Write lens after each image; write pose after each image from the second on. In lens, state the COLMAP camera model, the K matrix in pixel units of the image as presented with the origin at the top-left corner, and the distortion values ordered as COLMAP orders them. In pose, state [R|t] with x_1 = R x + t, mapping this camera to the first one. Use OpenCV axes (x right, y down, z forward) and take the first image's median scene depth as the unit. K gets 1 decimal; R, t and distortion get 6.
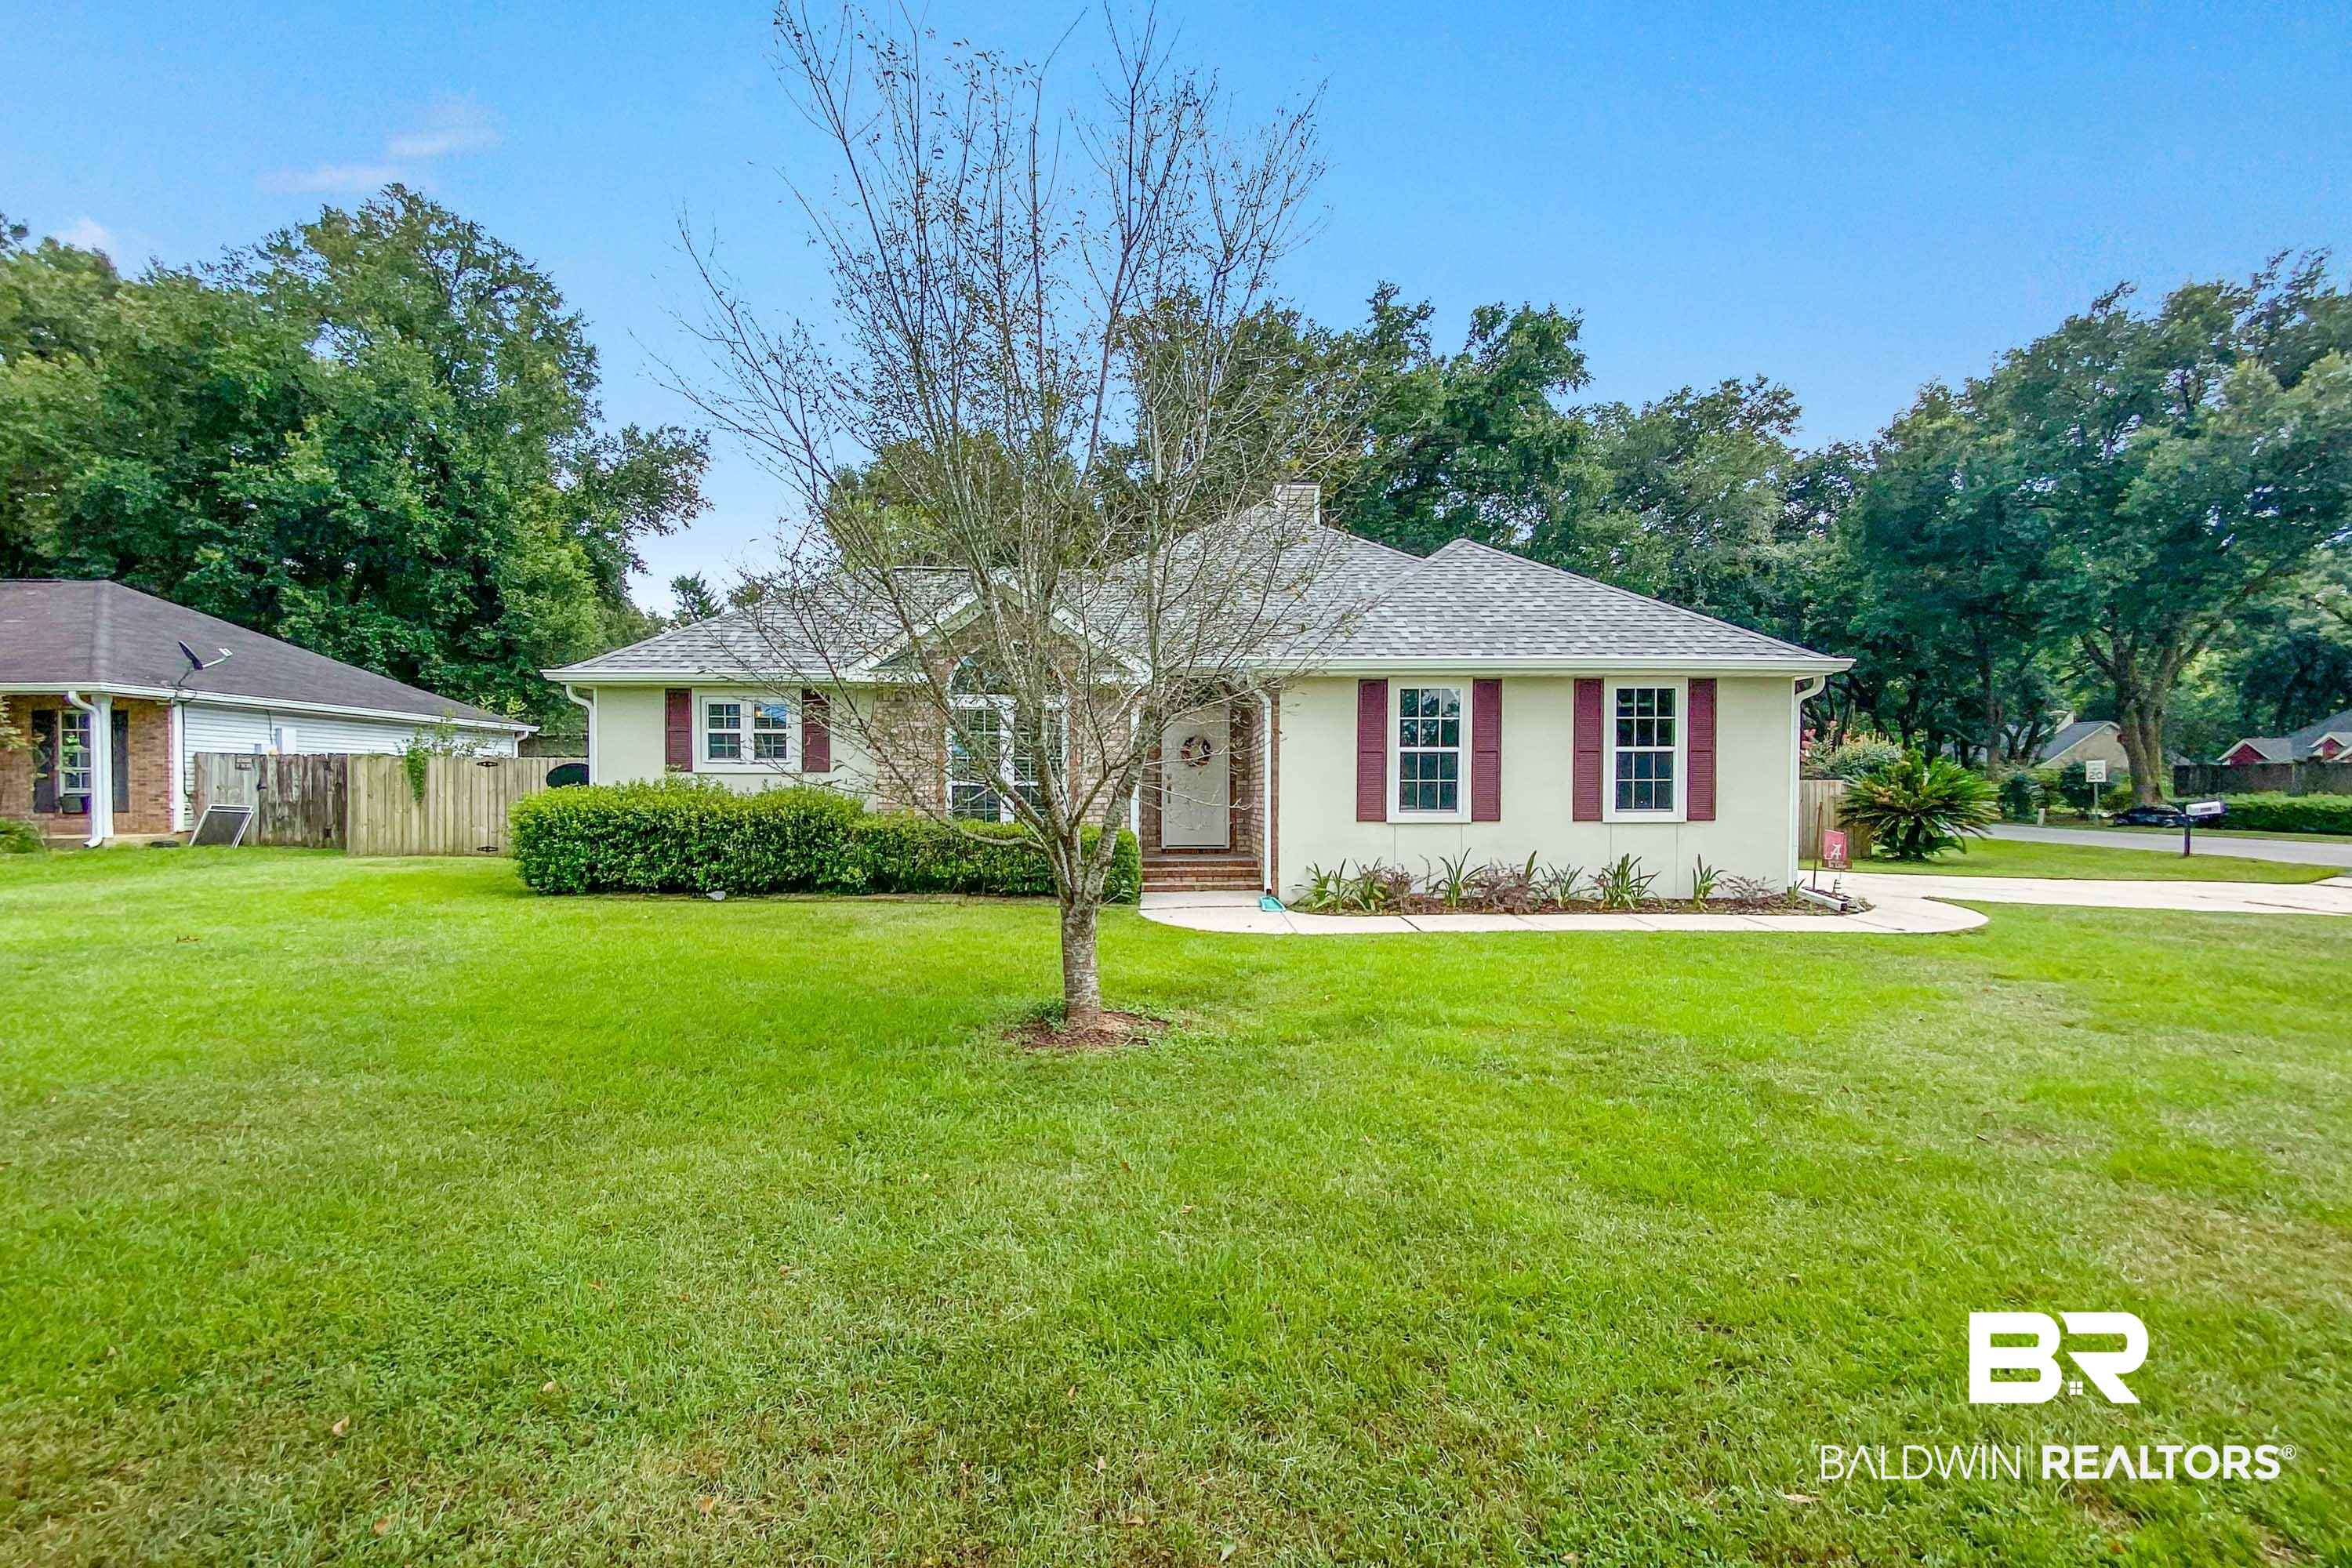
lens RADIAL K [[931.0, 0, 1176.0], [0, 931.0, 784.0], [0, 0, 1]] dist [0.000666, 0.000024]
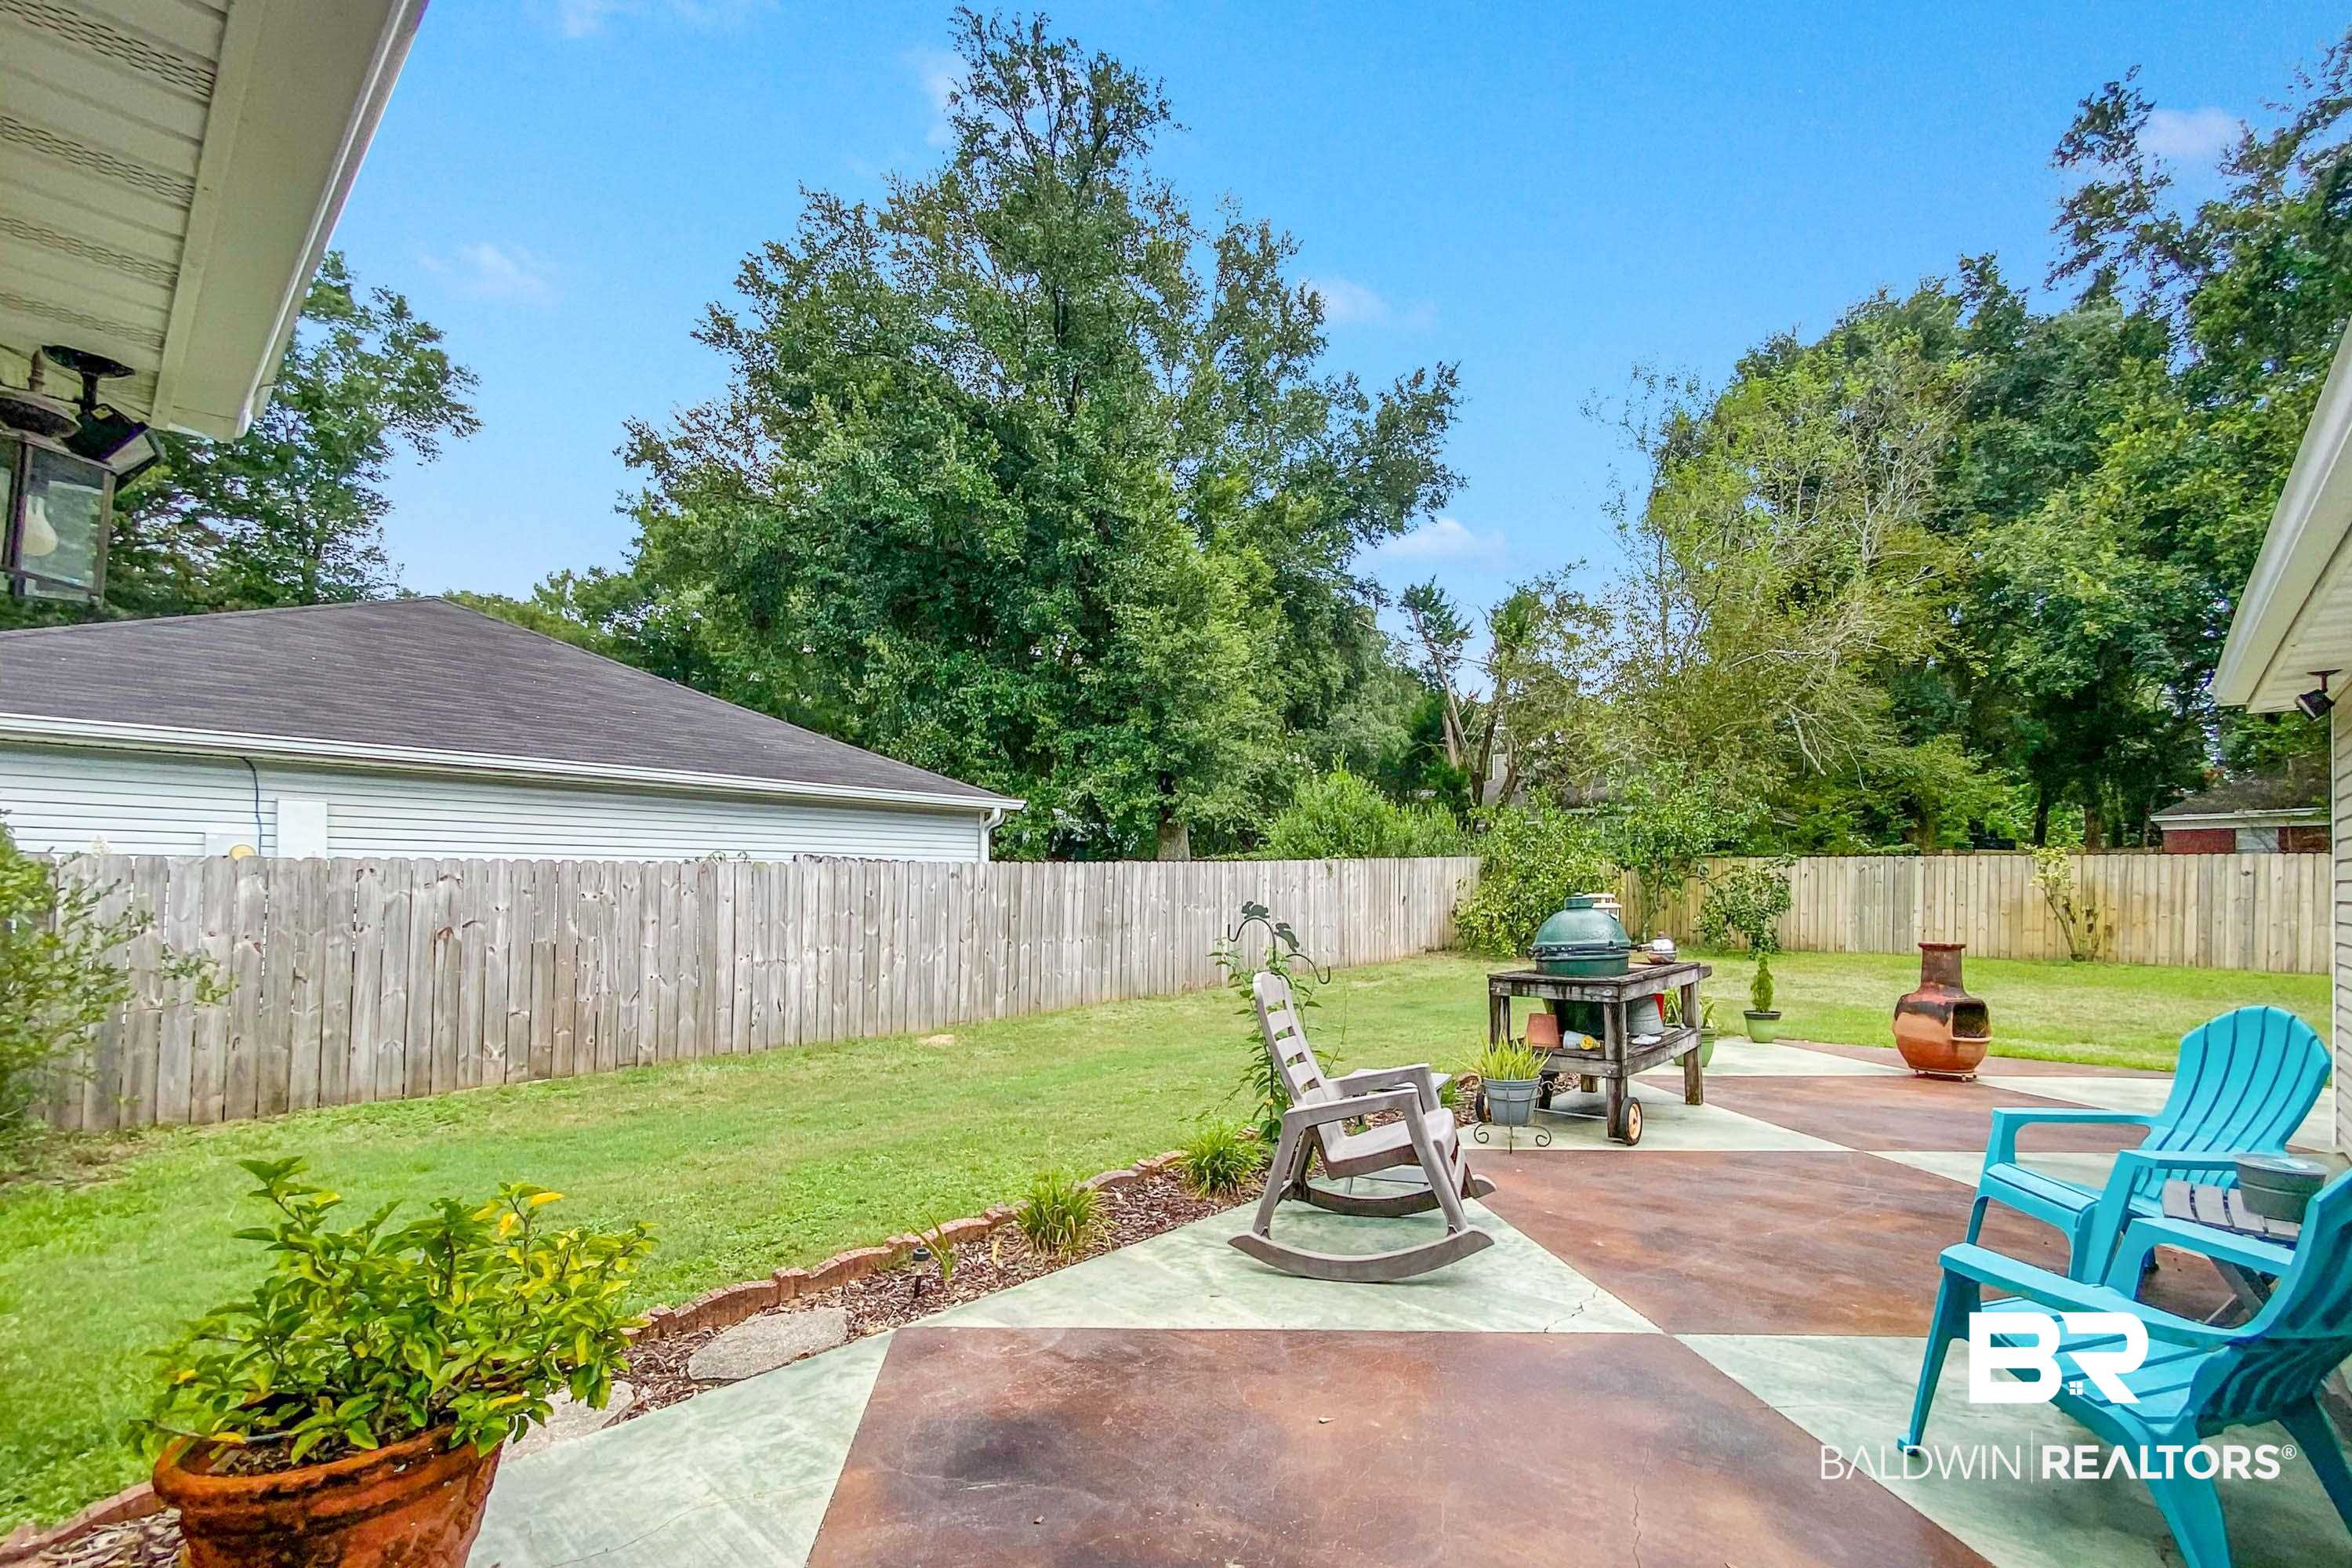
lens RADIAL K [[1006.5, 0, 1331.0], [0, 1006.5, 890.9], [0, 0, 1]] dist [0.001046, 0.000080]
pose [[0.764797, -0.003918, -0.644260, -0.162091], [-0.000438, 0.999978, -0.006601, -0.008110], [0.644272, 0.005331, 0.764778, 0.567351]]
